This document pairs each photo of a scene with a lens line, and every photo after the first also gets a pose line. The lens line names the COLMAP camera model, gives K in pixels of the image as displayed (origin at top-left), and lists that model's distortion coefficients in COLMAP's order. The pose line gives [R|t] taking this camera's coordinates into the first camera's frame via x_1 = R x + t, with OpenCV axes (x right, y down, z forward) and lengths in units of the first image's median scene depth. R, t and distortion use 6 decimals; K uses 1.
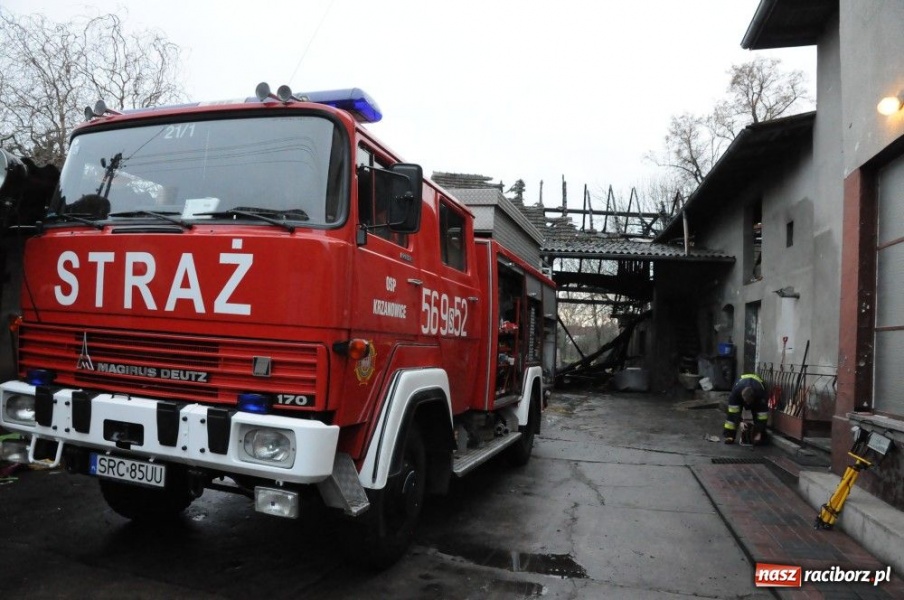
lens RADIAL K [[622.2, 0, 452.8], [0, 622.2, 304.2], [0, 0, 1]] dist [-0.112025, 0.082739]
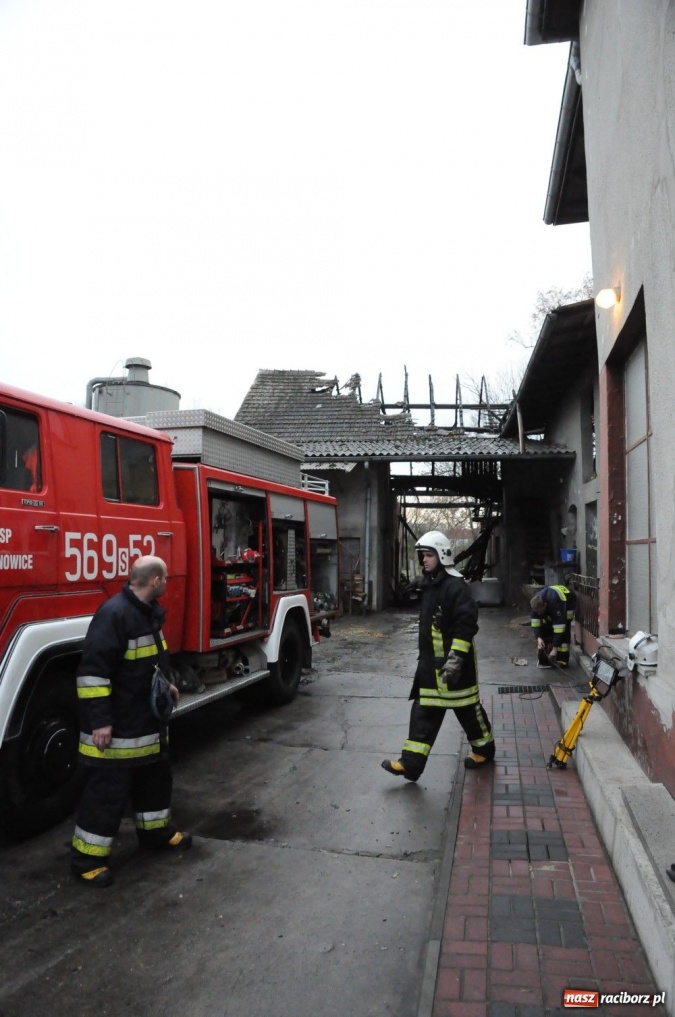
lens RADIAL K [[700.0, 0, 337.5], [0, 700.0, 508.5], [0, 0, 1]] dist [-0.112025, 0.082739]
pose [[0.998639, -0.050533, 0.012887, 0.136683], [0.050553, 0.998721, -0.001218, -0.015629], [-0.012809, 0.001868, 0.999916, -0.014929]]
